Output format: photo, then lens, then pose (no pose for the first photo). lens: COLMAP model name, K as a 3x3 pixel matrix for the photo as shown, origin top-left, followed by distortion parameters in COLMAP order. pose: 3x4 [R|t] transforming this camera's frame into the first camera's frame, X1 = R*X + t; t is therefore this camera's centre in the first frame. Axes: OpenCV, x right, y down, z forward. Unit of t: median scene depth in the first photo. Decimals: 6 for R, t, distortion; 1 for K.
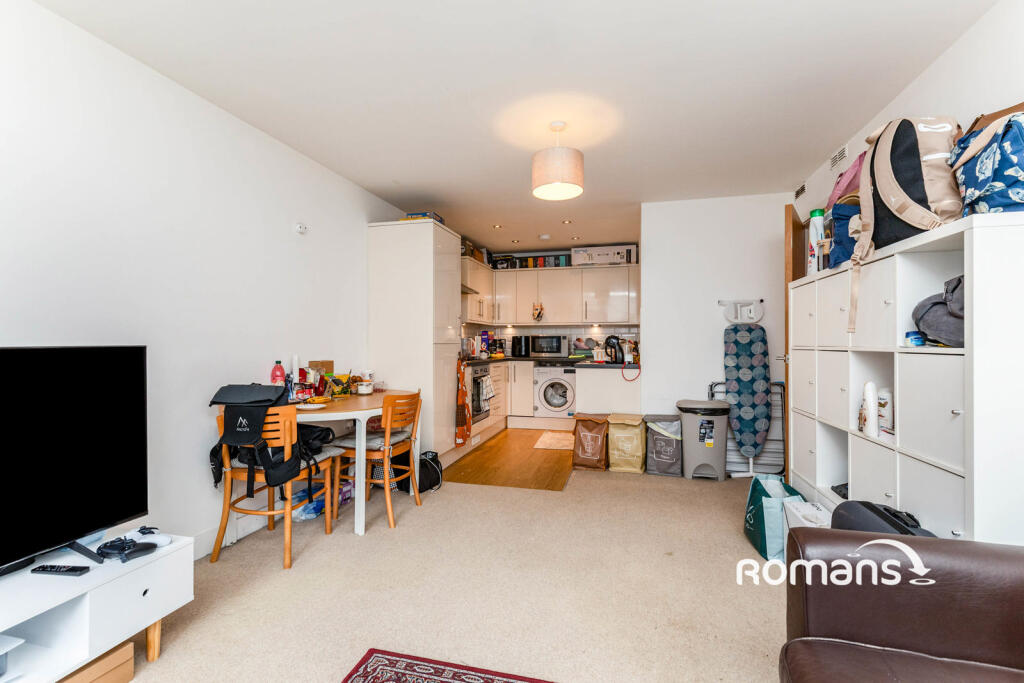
lens RADIAL K [[467.4, 0, 510.7], [0, 467.4, 341.5], [0, 0, 1]] dist [-0.004262, -0.000099]
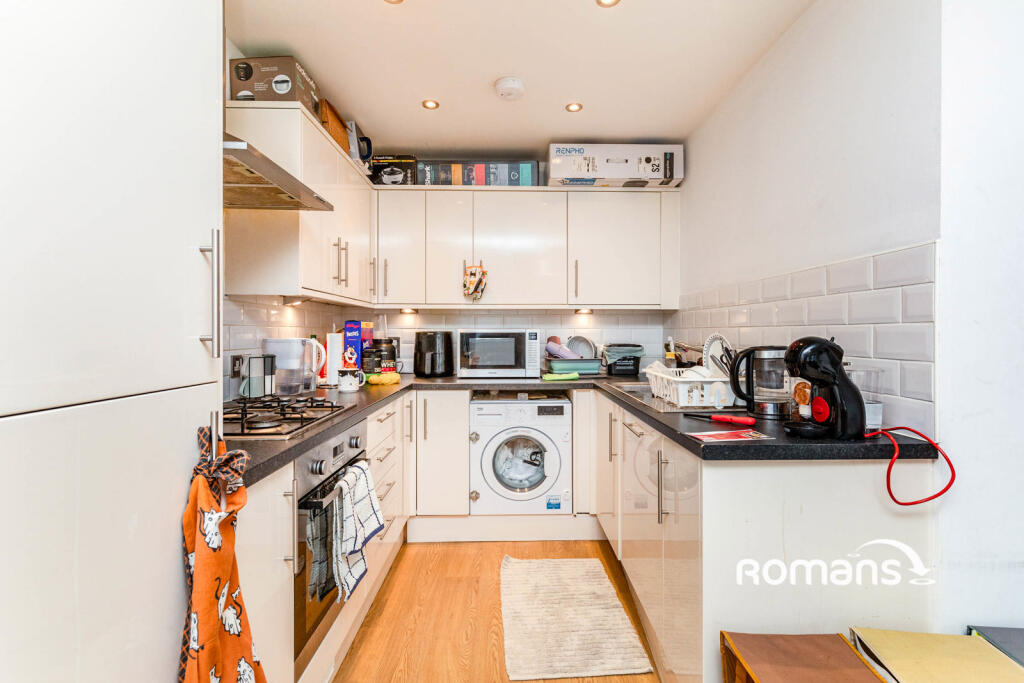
lens RADIAL K [[467.4, 0, 518.5], [0, 467.4, 332.6], [0, 0, 1]] dist [-0.004262, -0.000099]
pose [[0.961310, -0.000075, 0.275469, -0.027574], [-0.000036, 1.000000, 0.000398, -0.011510], [-0.275469, -0.000392, 0.961310, 0.554580]]
